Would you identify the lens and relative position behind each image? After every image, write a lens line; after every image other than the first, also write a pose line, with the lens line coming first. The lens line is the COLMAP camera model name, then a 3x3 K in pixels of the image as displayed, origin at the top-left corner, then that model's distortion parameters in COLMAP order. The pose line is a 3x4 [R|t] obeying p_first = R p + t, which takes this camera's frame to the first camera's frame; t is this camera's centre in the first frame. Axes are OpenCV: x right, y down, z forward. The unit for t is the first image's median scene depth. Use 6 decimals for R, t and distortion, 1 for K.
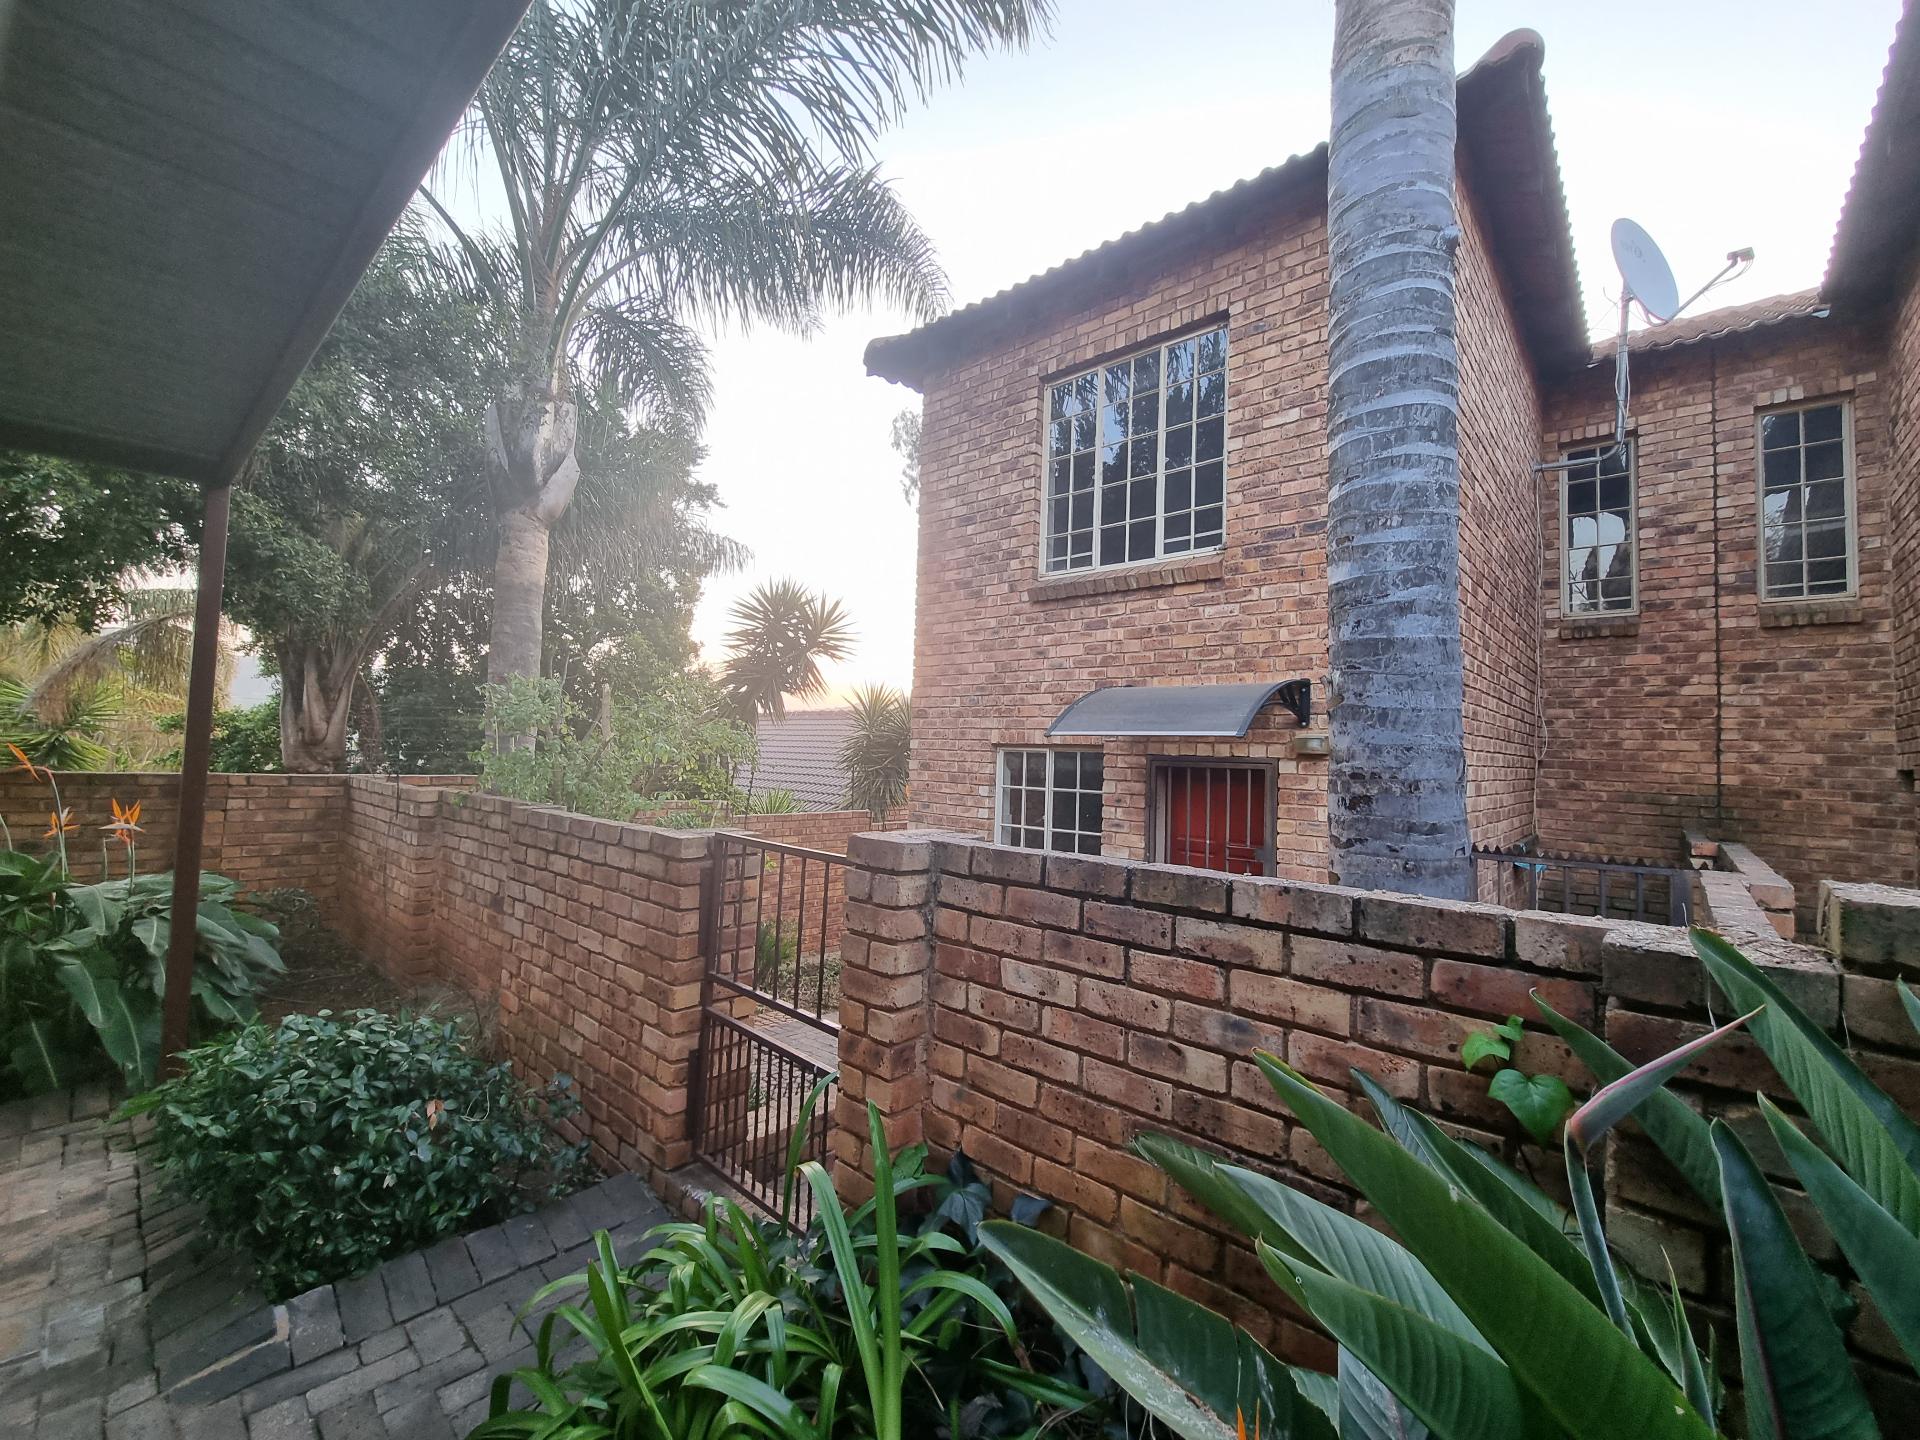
lens RADIAL K [[784.4, 0, 977.4], [0, 784.4, 722.5], [0, 0, 1]] dist [0.002185, -0.000643]
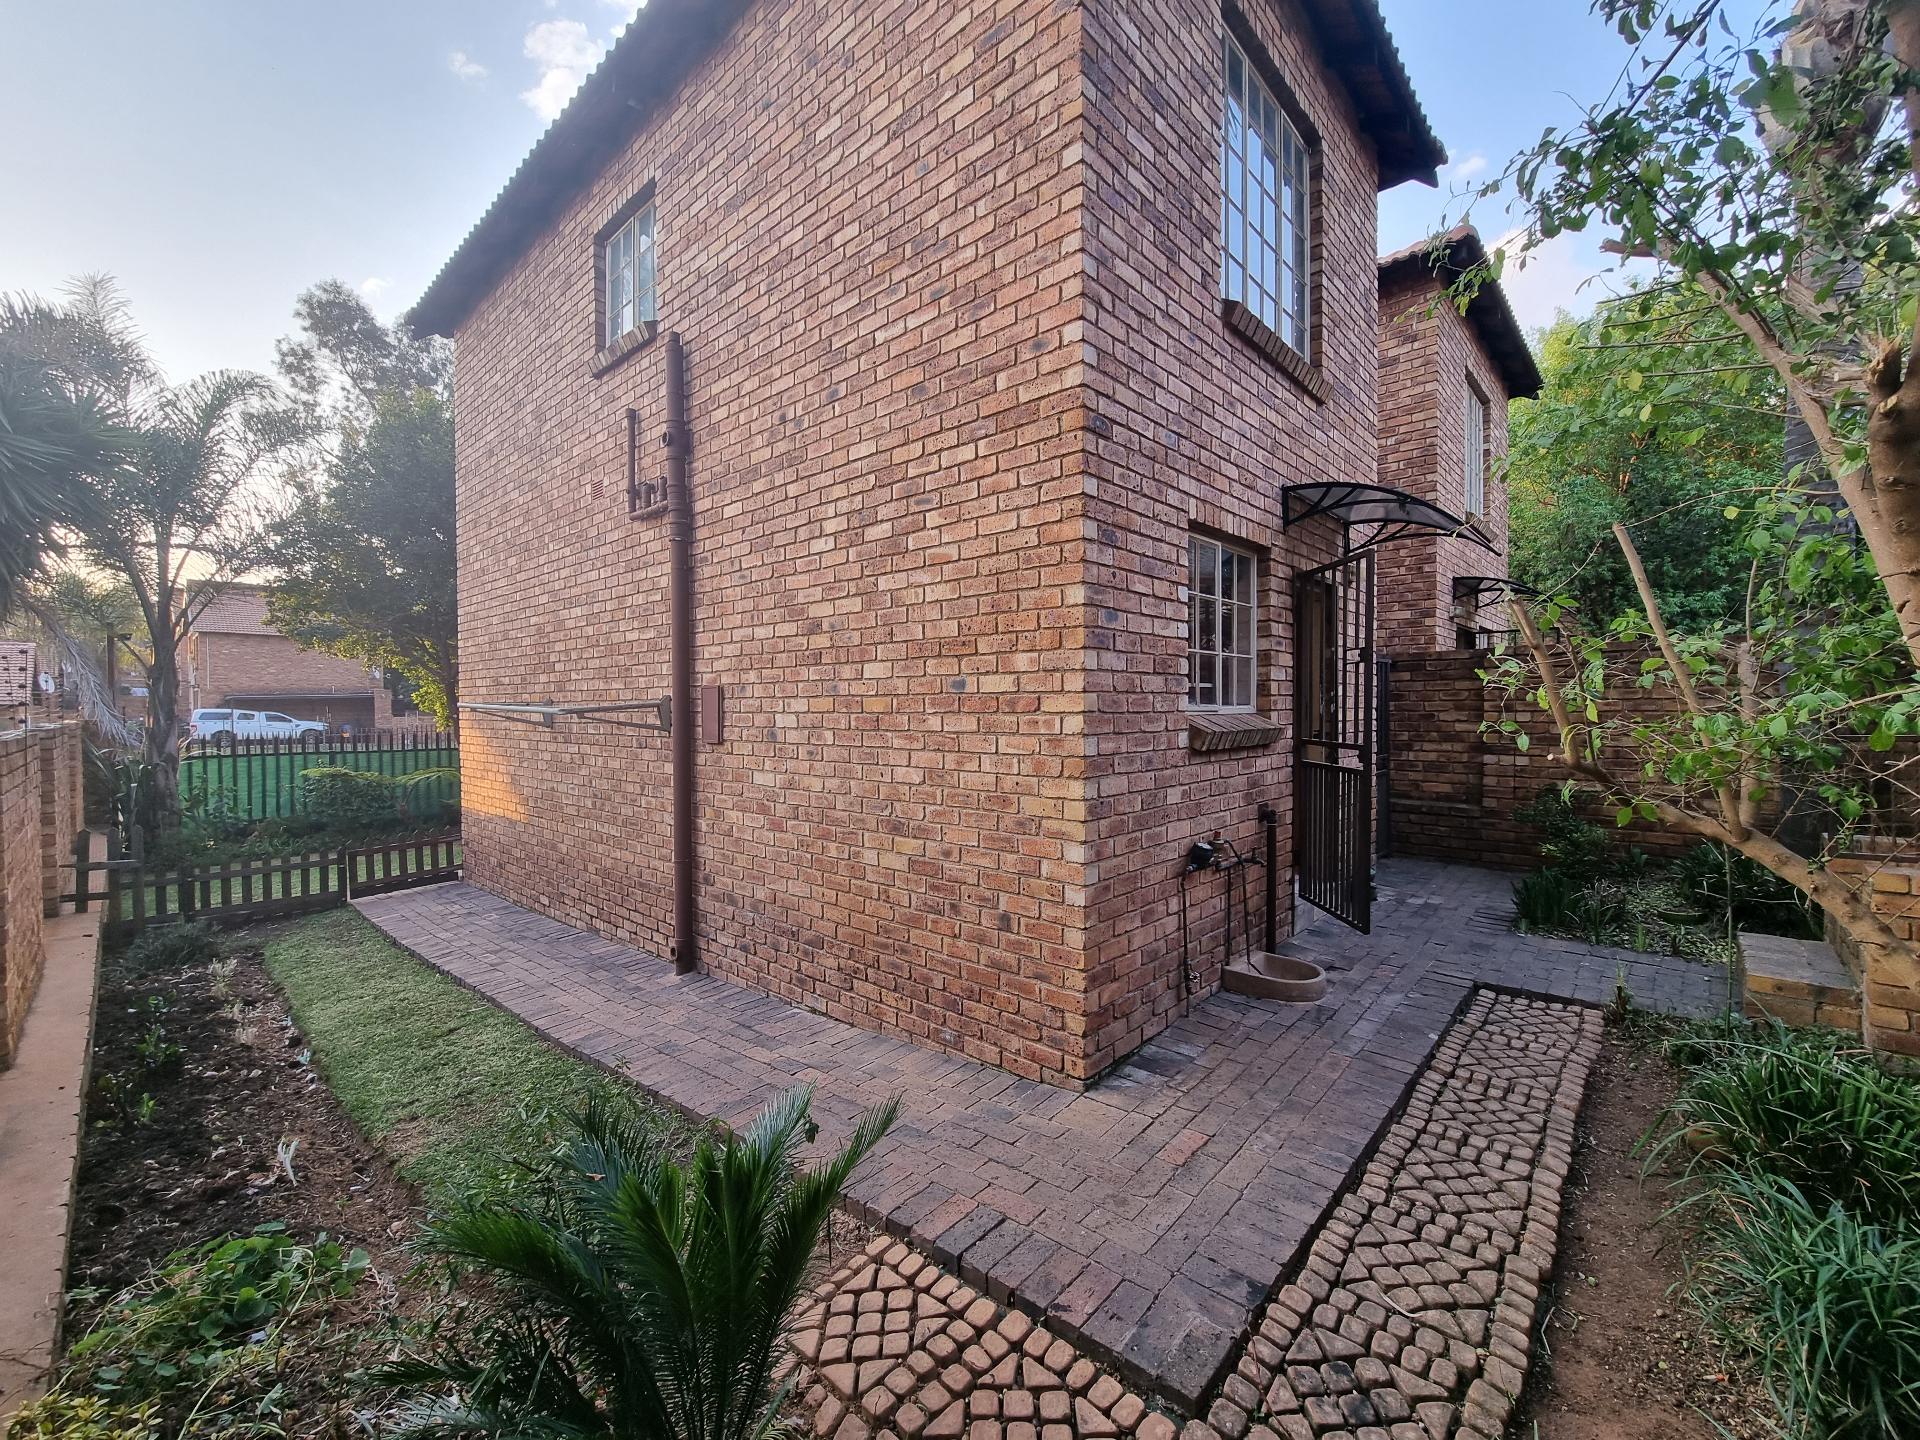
lens RADIAL K [[776.5, 0, 984.5], [0, 776.5, 719.3], [0, 0, 1]] dist [-0.000351, -0.000296]
pose [[0.015241, -0.048644, 0.998700, -0.623742], [-0.038719, 0.998038, 0.049202, 0.165746], [-0.999134, -0.039419, 0.013327, 1.176114]]
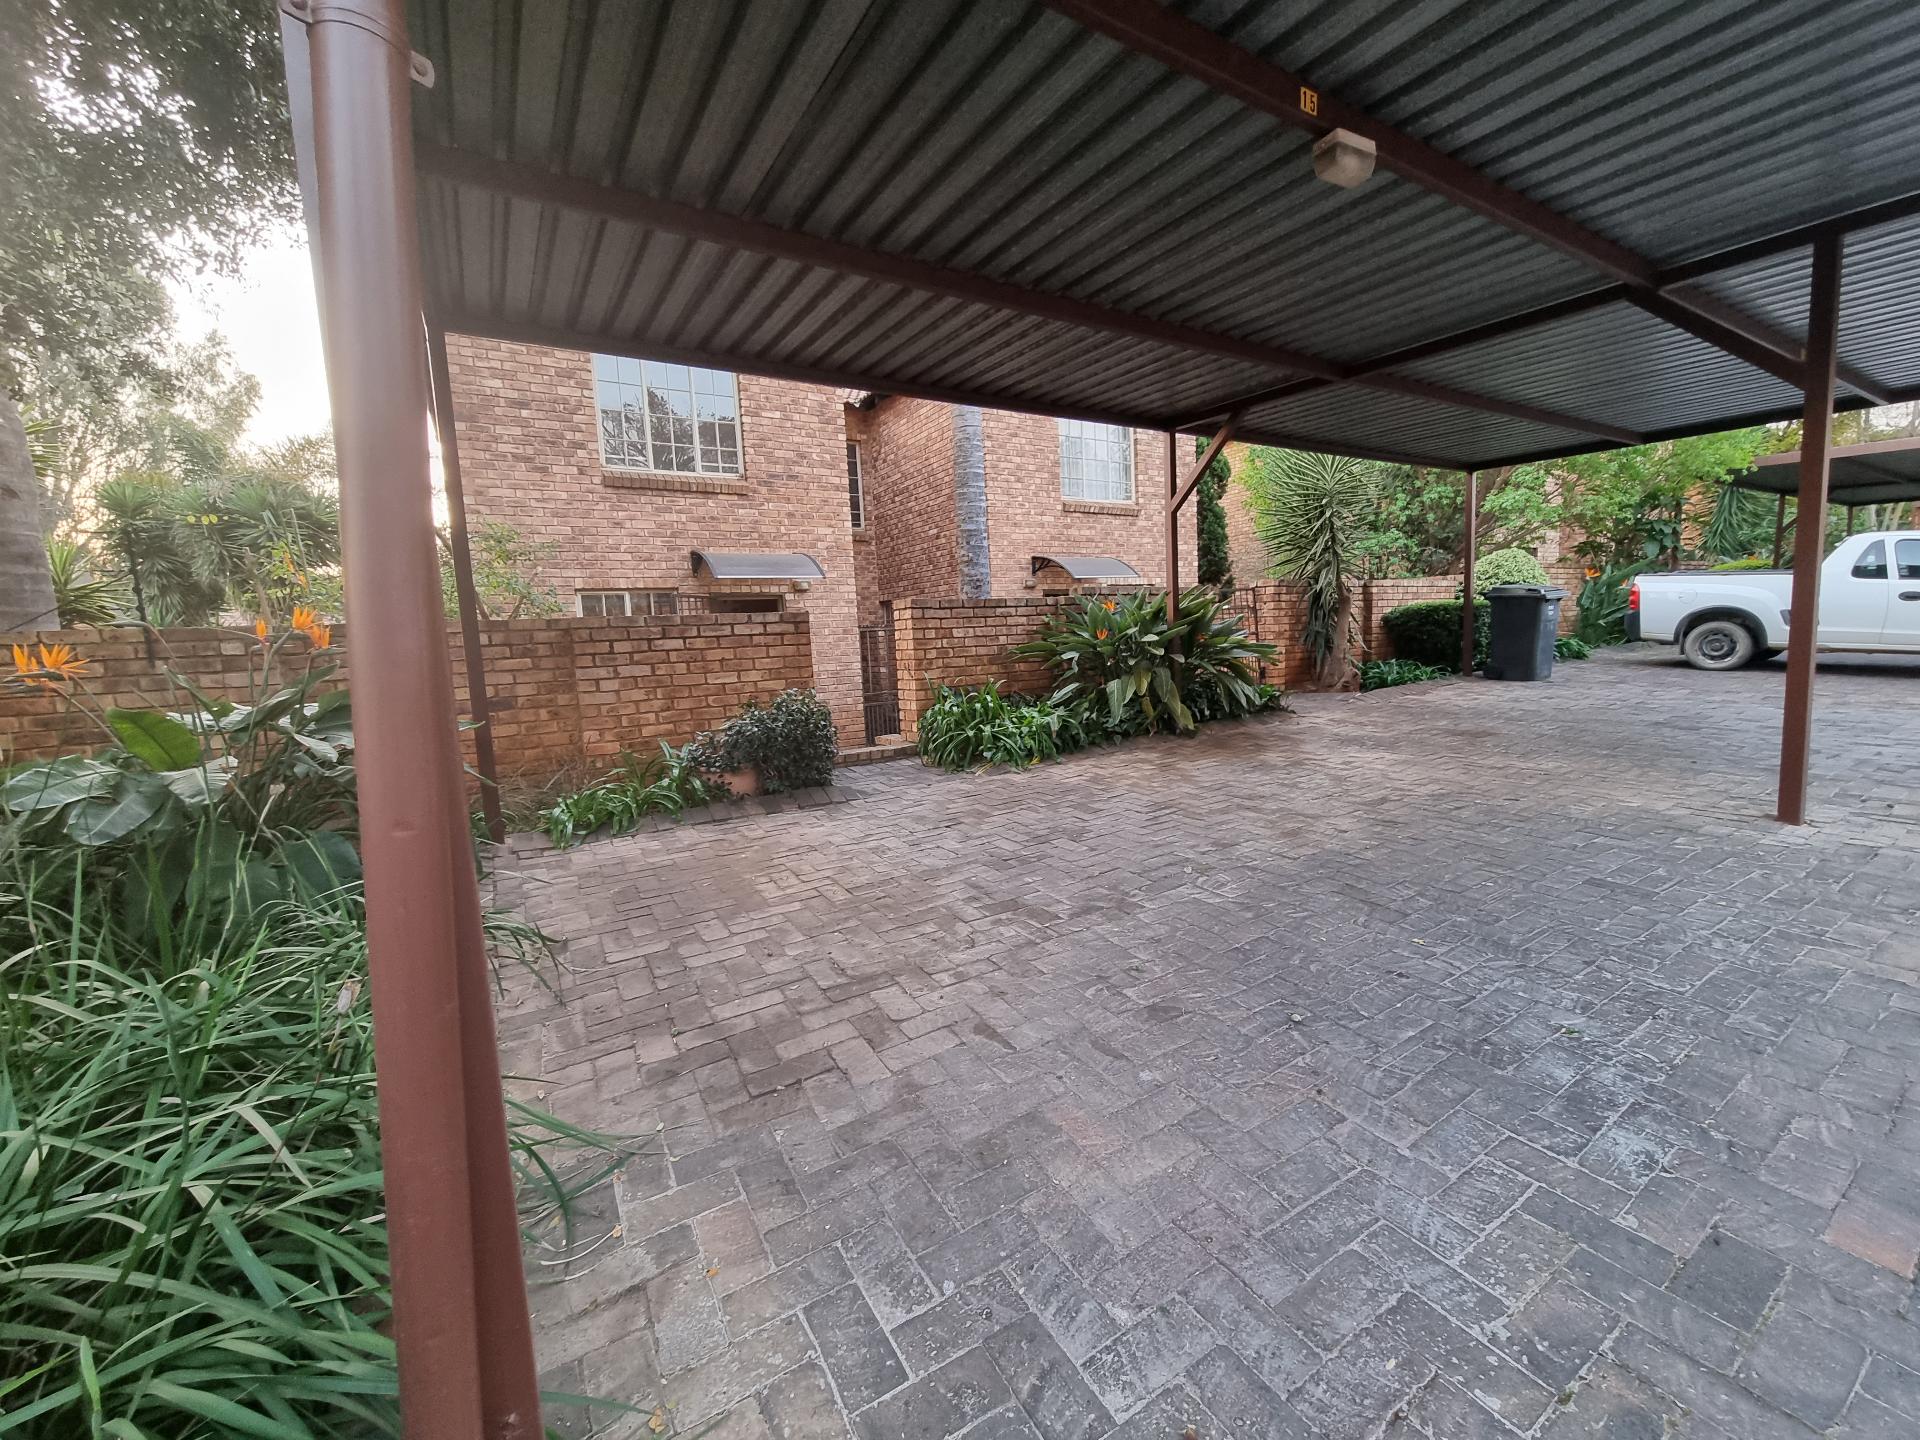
lens RADIAL K [[782.8, 0, 985.9], [0, 782.8, 720.6], [0, 0, 1]] dist [0.001761, 0.000083]
pose [[0.287119, -0.149125, 0.946216, -1.107533], [0.011643, 0.988278, 0.152221, 0.055247], [-0.957824, -0.032688, 0.285490, -0.062037]]
